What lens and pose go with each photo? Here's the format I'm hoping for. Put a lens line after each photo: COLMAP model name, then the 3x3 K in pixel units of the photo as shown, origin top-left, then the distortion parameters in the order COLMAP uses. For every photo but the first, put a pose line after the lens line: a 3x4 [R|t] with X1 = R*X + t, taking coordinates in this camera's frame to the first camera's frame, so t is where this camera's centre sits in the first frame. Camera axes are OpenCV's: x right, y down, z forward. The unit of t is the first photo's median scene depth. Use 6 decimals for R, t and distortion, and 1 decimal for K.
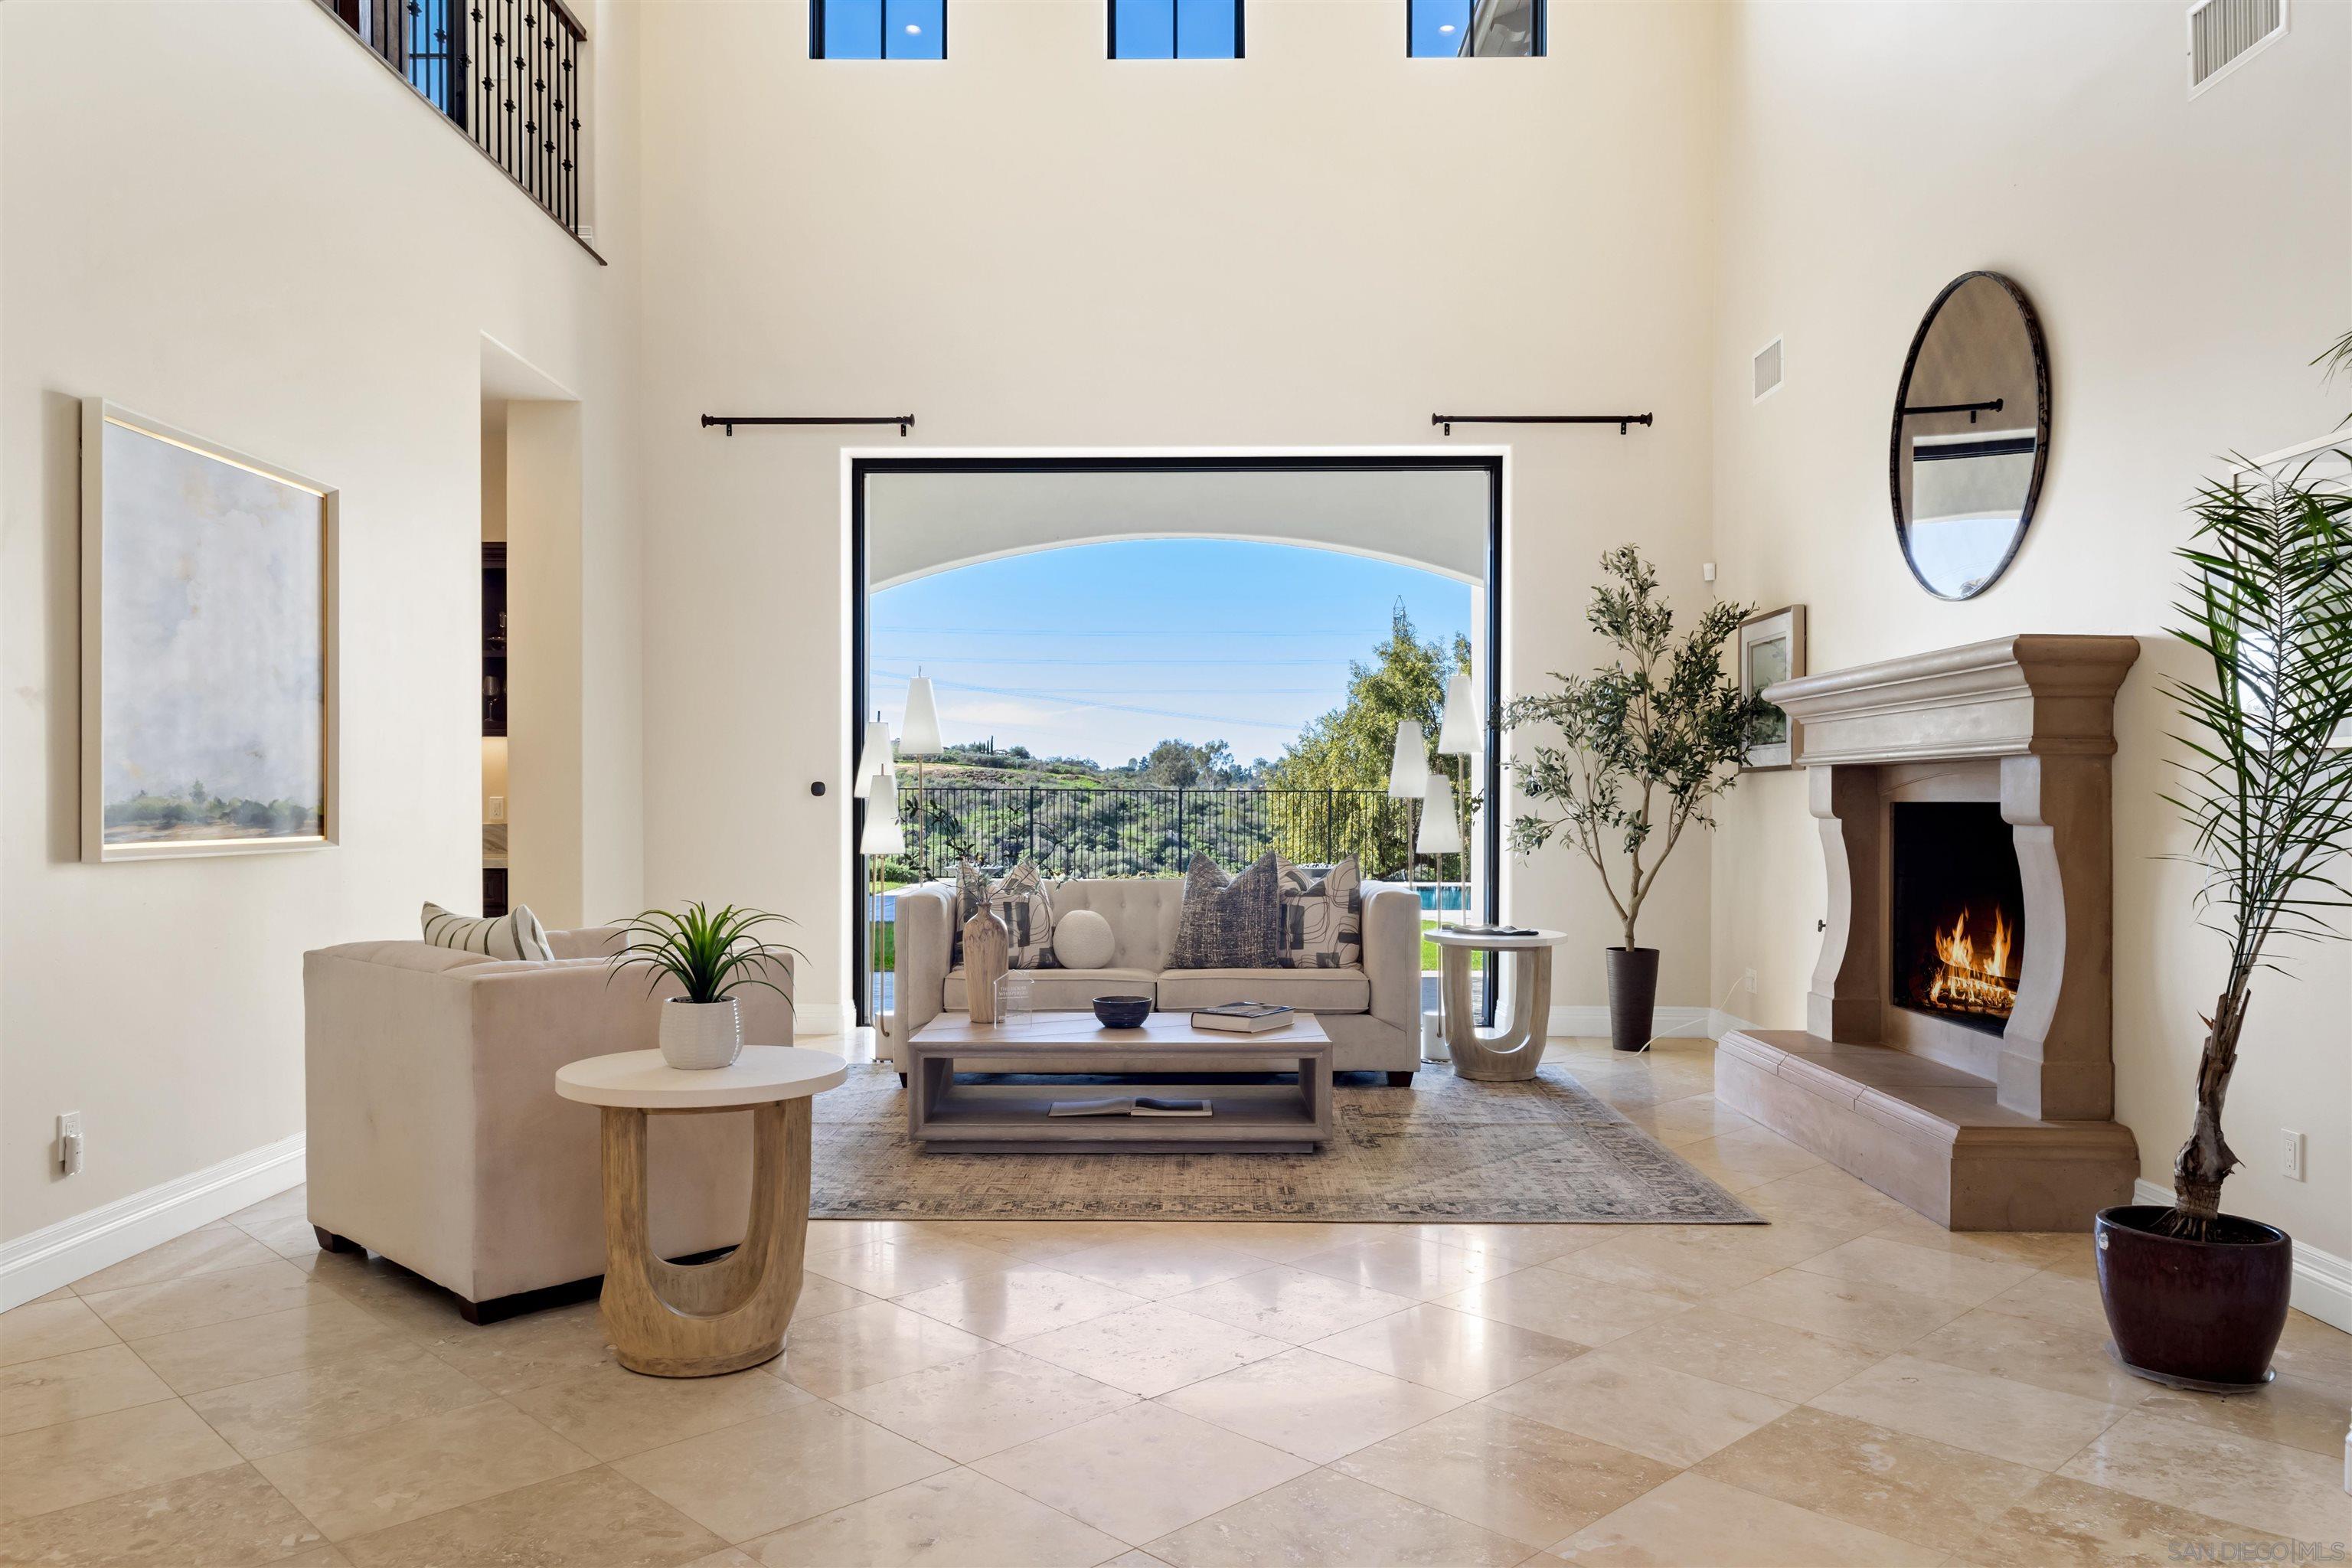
lens RADIAL K [[1639.3, 0, 1156.3], [0, 1639.3, 799.7], [0, 0, 1]] dist [0.020915, -0.017541]
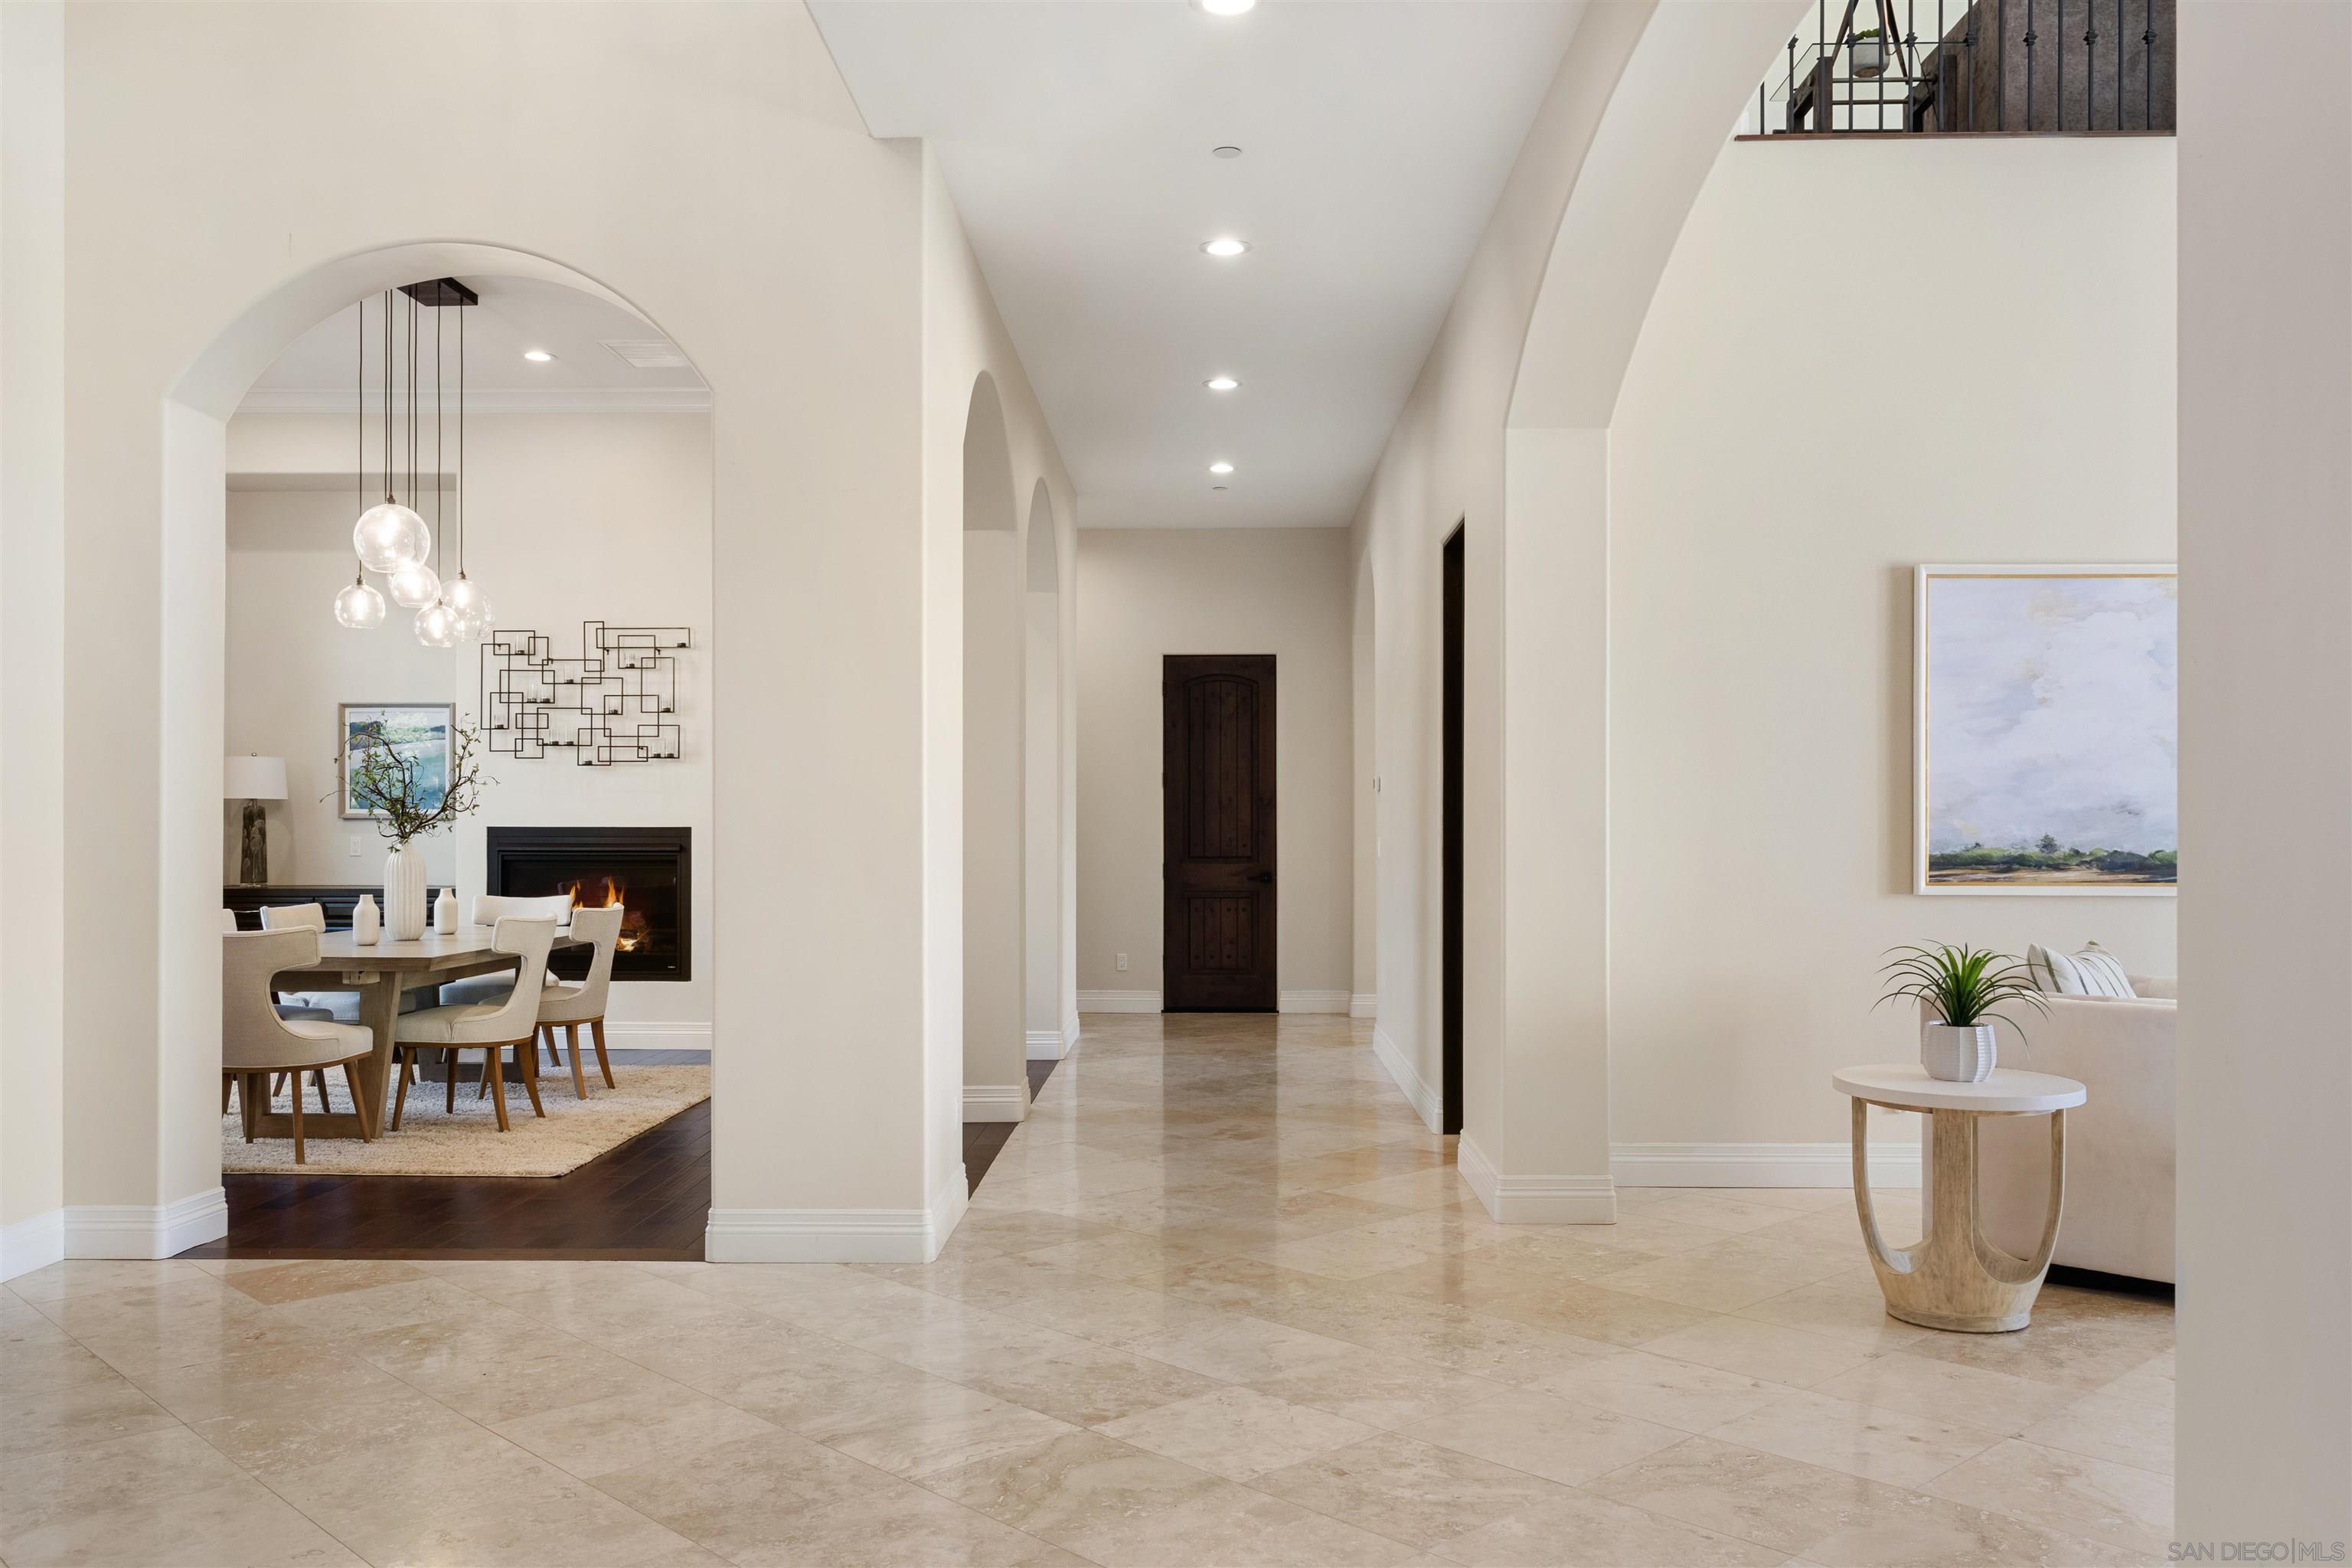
lens RADIAL K [[1818.6, 0, 1166.1], [0, 1818.6, 805.2], [0, 0, 1]] dist [0.003383, -0.006153]
pose [[-0.003617, -0.009964, -0.999944, 0.869529], [0.001481, 0.999949, -0.009970, -0.022801], [0.999992, -0.001517, -0.003602, 0.343922]]
